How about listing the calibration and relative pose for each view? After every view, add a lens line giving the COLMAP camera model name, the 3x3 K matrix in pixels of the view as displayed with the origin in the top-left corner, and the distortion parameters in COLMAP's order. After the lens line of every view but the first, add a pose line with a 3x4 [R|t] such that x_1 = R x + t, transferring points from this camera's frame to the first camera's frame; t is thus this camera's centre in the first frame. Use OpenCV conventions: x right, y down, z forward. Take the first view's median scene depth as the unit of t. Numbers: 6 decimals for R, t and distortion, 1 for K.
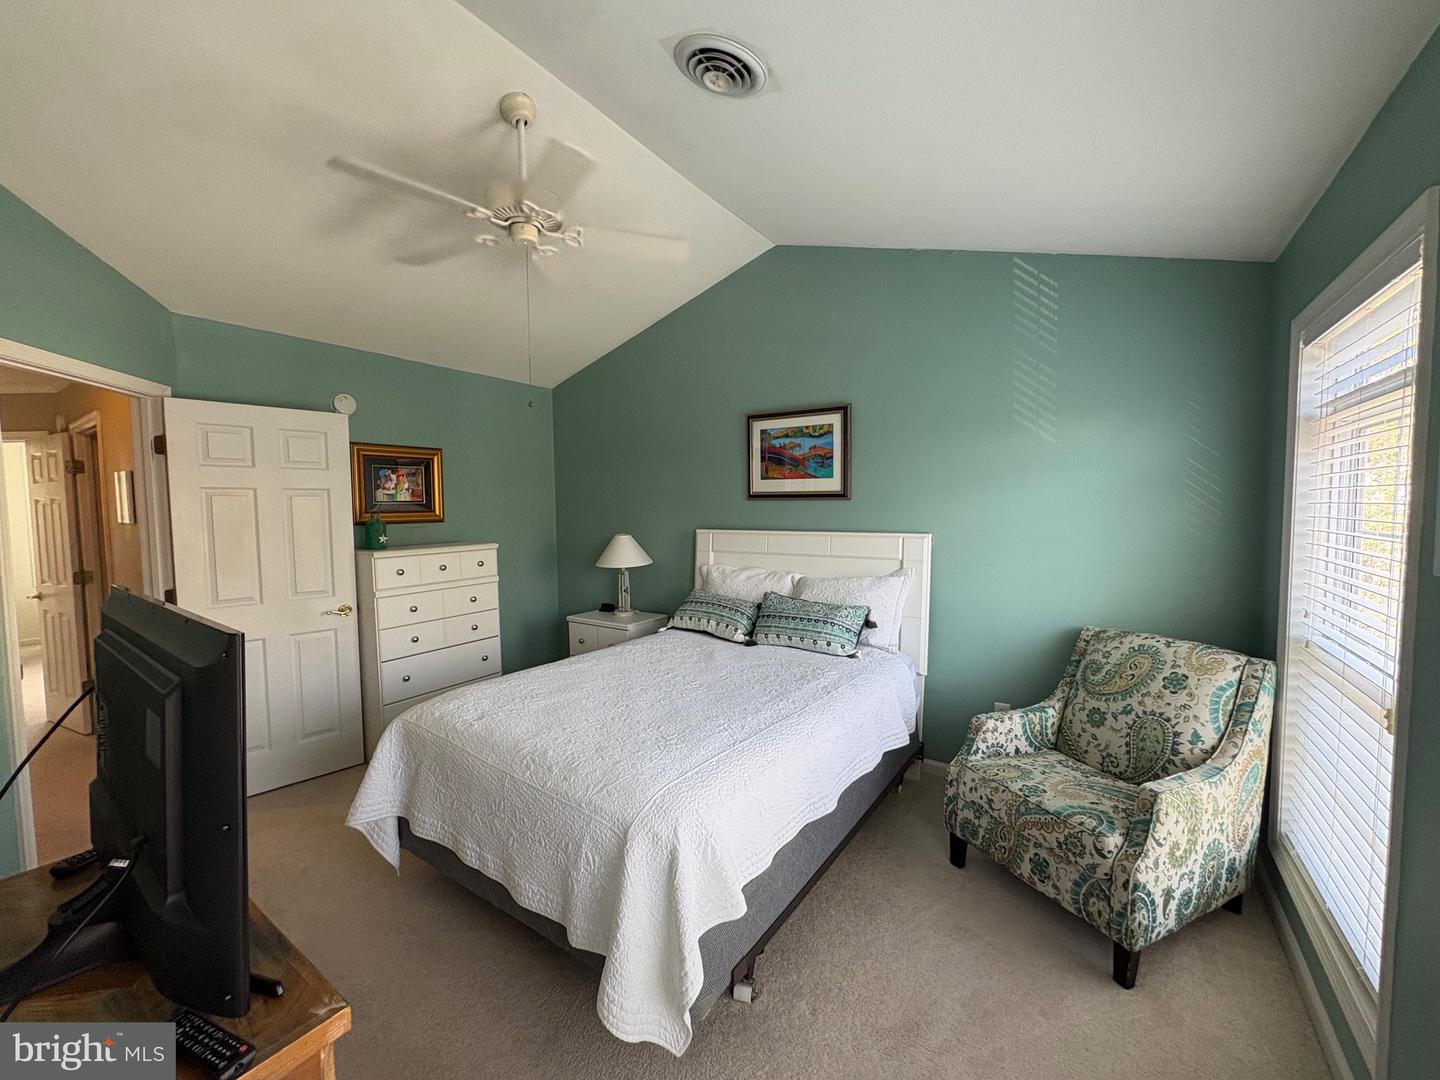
lens RADIAL K [[571.7, 0, 727.7], [0, 571.7, 537.9], [0, 0, 1]] dist [0.001404, 0.000067]
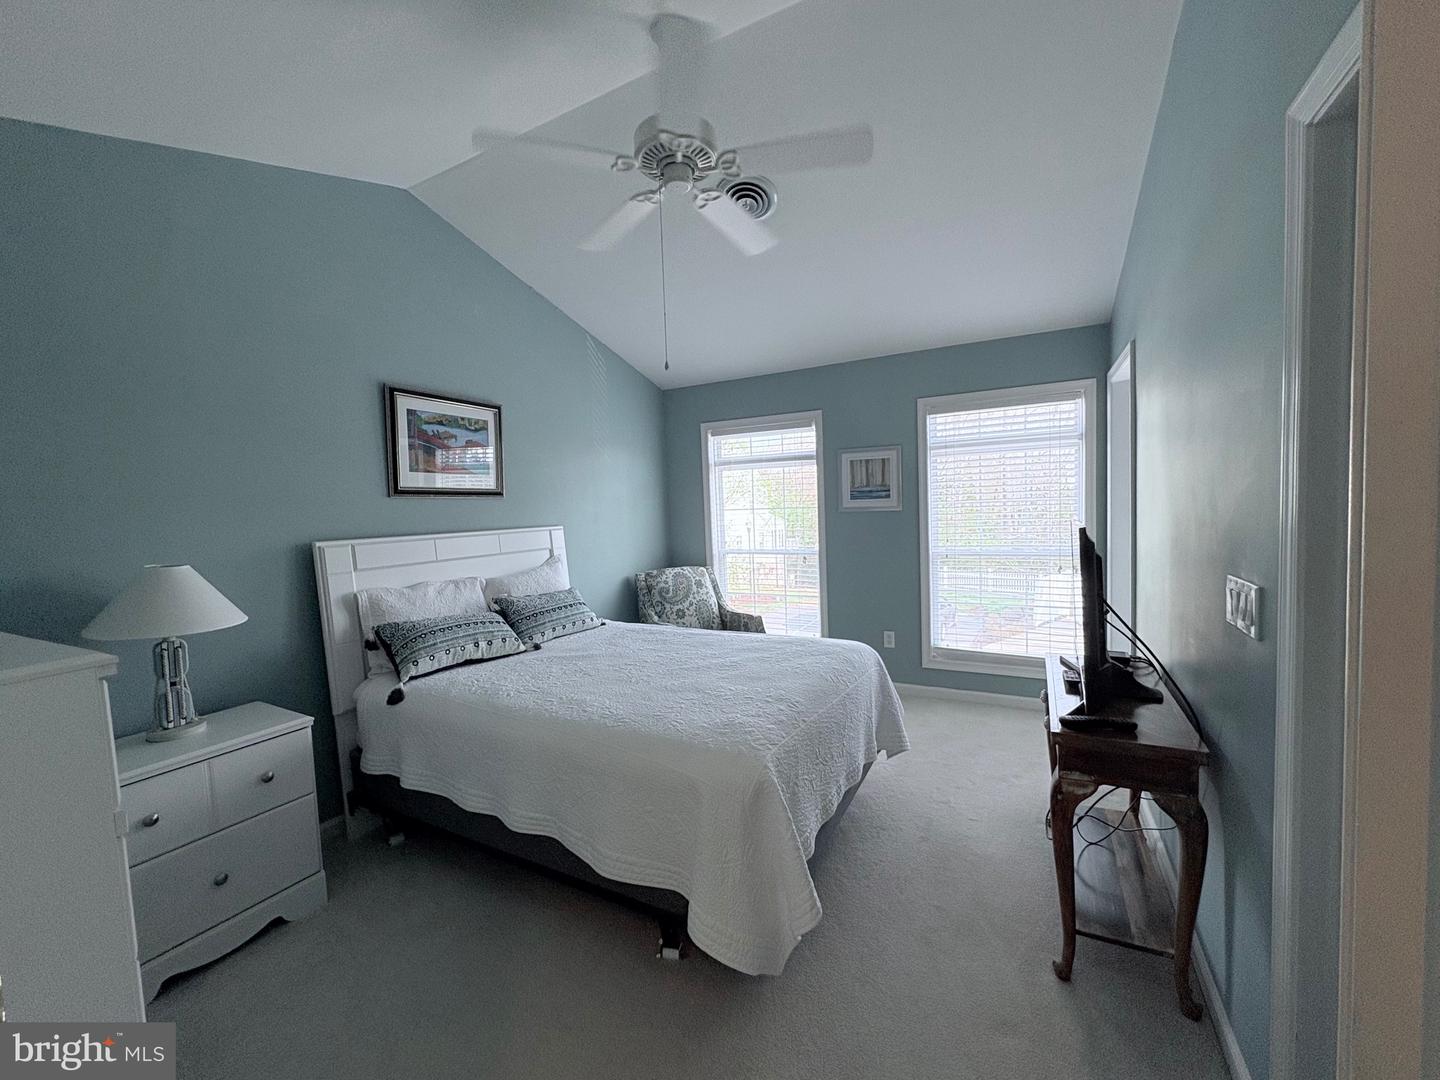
lens RADIAL K [[571.7, 0, 729.6], [0, 571.7, 540.2], [0, 0, 1]] dist [0.001404, 0.000067]
pose [[-0.106360, -0.057376, 0.992671, -0.846038], [0.079518, 0.994646, 0.066010, -0.025782], [-0.991143, 0.085956, -0.101228, 0.697306]]
